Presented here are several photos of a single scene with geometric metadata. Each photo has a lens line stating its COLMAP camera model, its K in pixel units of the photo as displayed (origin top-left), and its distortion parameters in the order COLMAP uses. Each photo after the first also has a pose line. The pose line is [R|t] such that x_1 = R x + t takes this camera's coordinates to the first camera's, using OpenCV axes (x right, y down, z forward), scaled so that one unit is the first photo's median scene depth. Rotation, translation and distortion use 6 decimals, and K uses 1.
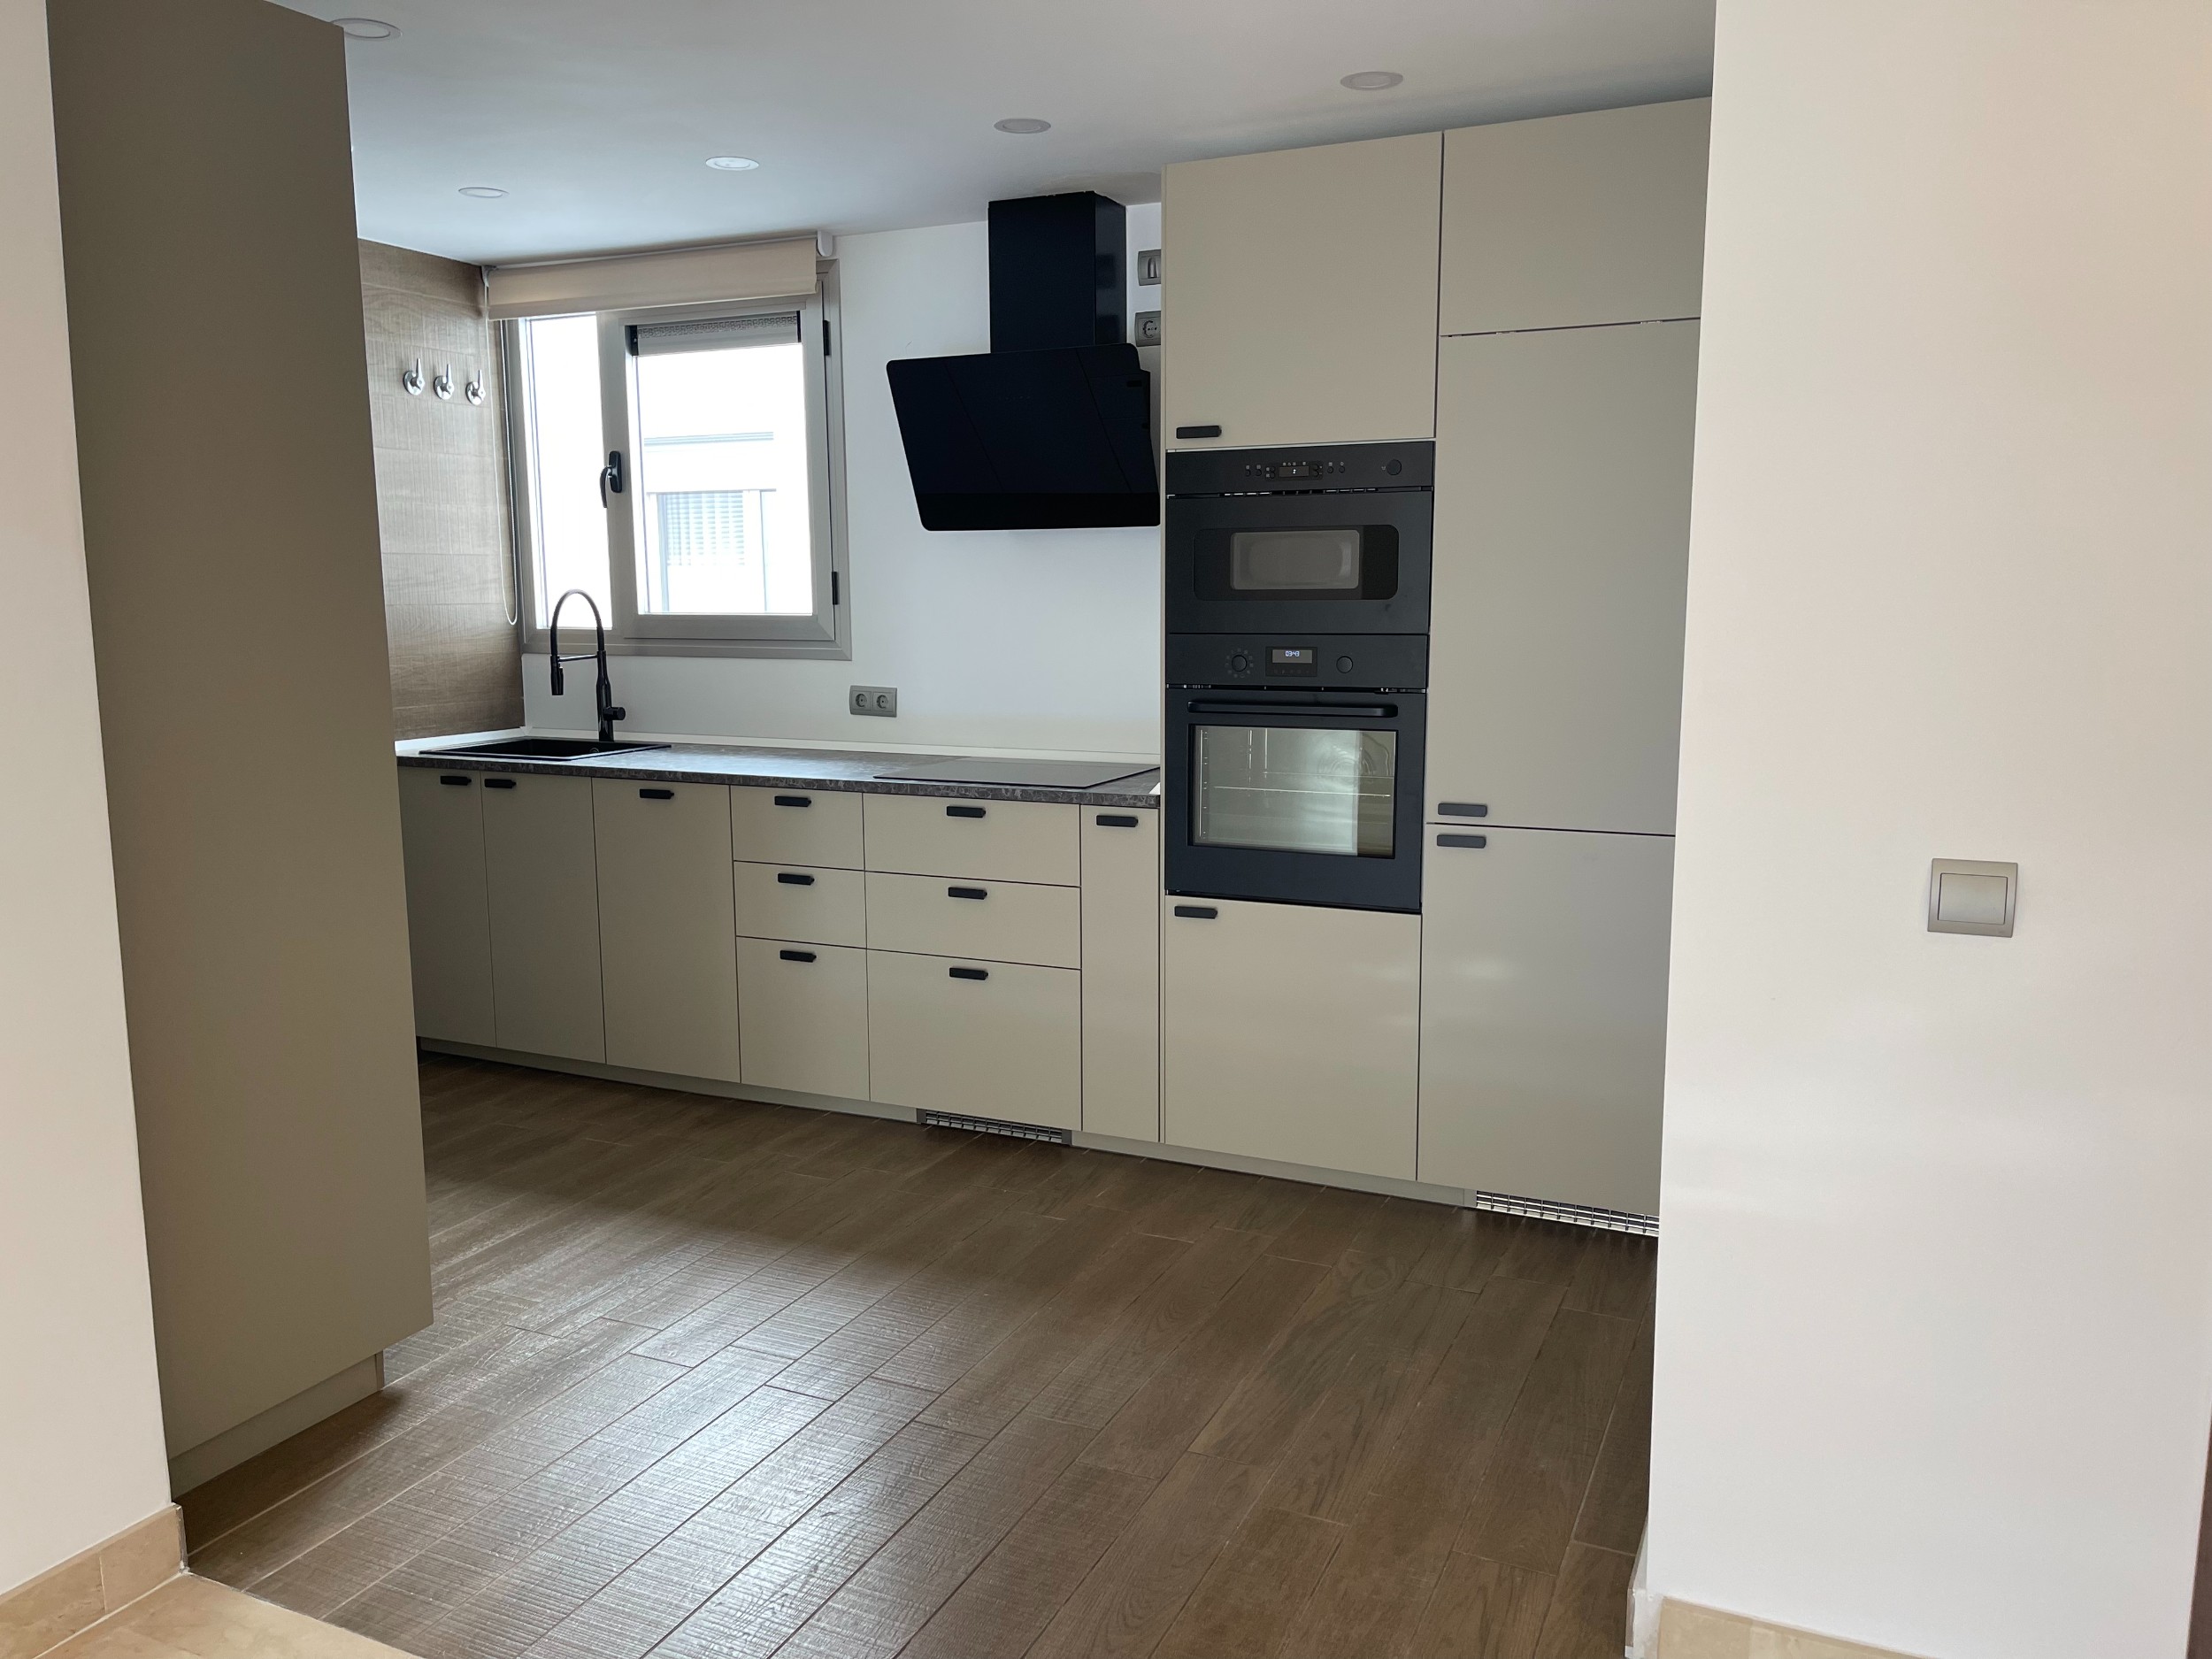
lens RADIAL K [[1645.0, 0, 1106.0], [0, 1645.0, 829.5], [0, 0, 1]] dist [0.082775, -0.103643]
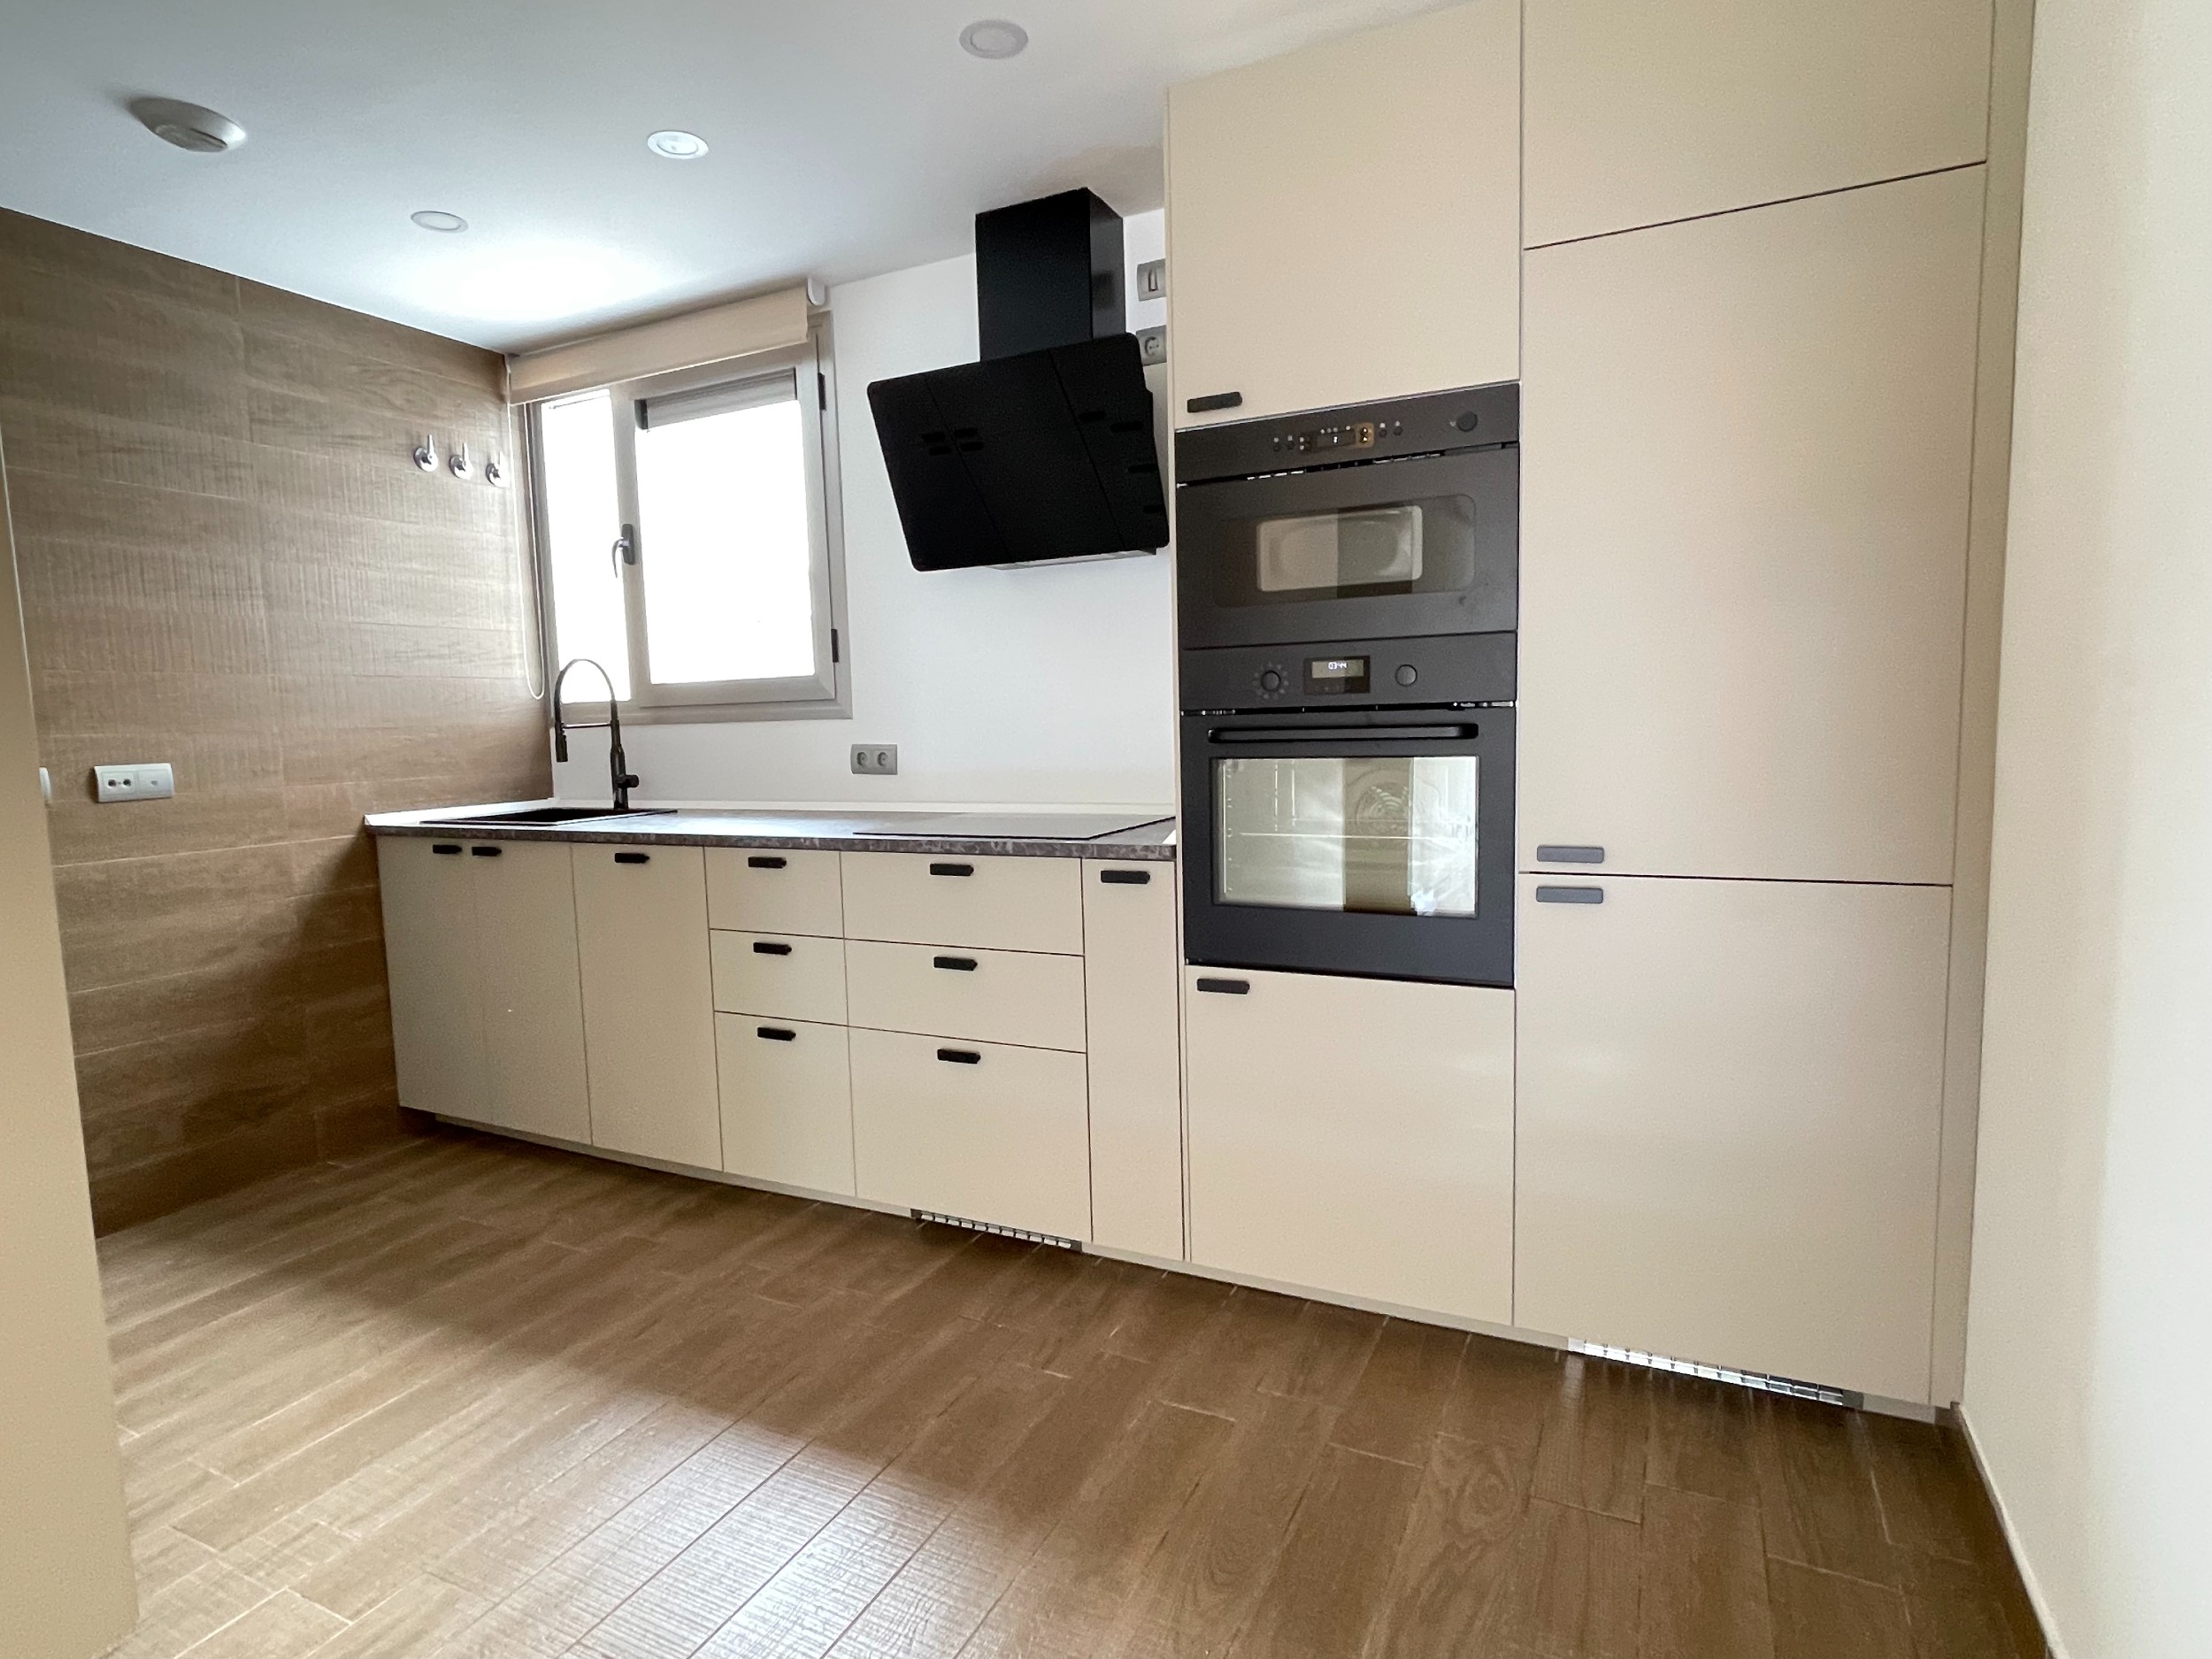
lens RADIAL K [[1148.9, 0, 1090.9], [0, 1148.9, 830.9], [0, 0, 1]] dist [0.000629, -0.000169]
pose [[0.999354, -0.019925, -0.029902, 0.006353], [0.018443, 0.998627, -0.049025, -0.000294], [0.030837, 0.048441, 0.998350, 0.374544]]
